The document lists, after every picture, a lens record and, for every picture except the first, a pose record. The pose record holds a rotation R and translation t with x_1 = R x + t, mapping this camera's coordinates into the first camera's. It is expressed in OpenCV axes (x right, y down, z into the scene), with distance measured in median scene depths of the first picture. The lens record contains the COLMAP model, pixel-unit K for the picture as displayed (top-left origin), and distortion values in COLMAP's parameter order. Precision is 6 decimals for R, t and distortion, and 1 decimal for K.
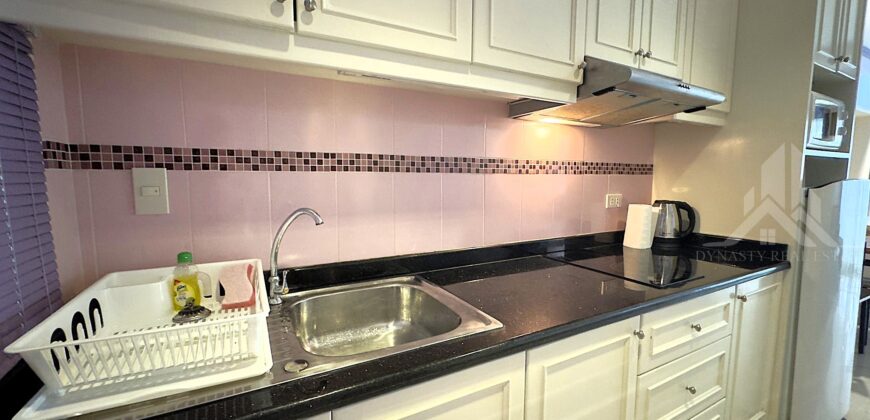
lens RADIAL K [[357.8, 0, 435.5], [0, 357.8, 212.3], [0, 0, 1]] dist [-0.000911, -0.000488]
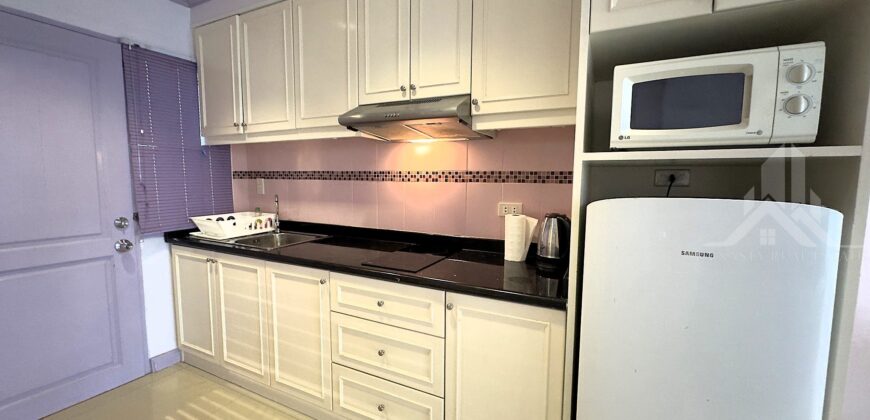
lens RADIAL K [[357.8, 0, 432.7], [0, 357.8, 208.8], [0, 0, 1]] dist [-0.000911, -0.000488]
pose [[0.544123, 0.078029, -0.835369, 1.471643], [-0.087956, 0.995485, 0.035694, -0.061351], [0.834382, 0.054054, 0.548529, 0.341447]]
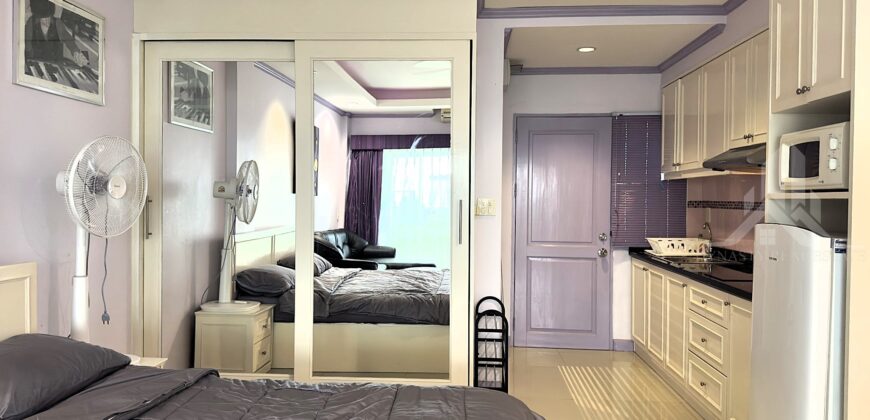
lens RADIAL K [[614.4, 0, 436.3], [0, 614.4, 208.3], [0, 0, 1]] dist [0.043739, -0.056337]
pose [[-0.542603, 0.009332, -0.839937, 3.054756], [-0.092081, 0.993251, 0.070520, -0.168608], [0.834927, 0.115607, -0.538082, 1.145910]]
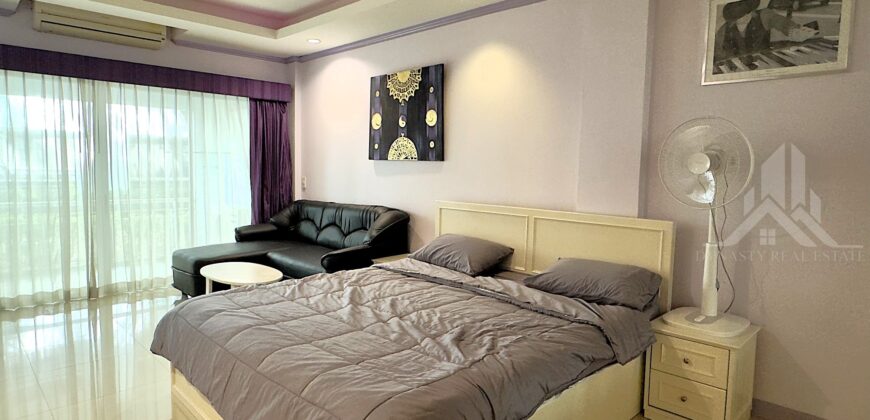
lens RADIAL K [[497.0, 0, 429.6], [0, 497.0, 209.6], [0, 0, 1]] dist [-0.006416, -0.001081]
pose [[-0.258007, -0.083349, 0.962541, 0.744938], [0.075385, 0.991498, 0.106064, -0.103524], [-0.963198, 0.099926, -0.249530, 0.632788]]
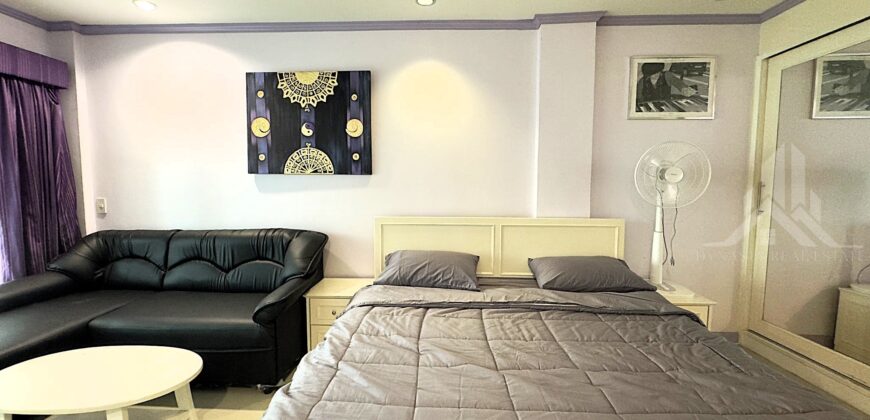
lens RADIAL K [[357.8, 0, 433.0], [0, 357.8, 208.3], [0, 0, 1]] dist [-0.000911, -0.000488]
pose [[-0.848875, -0.035887, 0.527375, 2.111686], [0.051375, 0.987368, 0.149882, -0.162417], [-0.526092, 0.154325, -0.836308, 1.267265]]
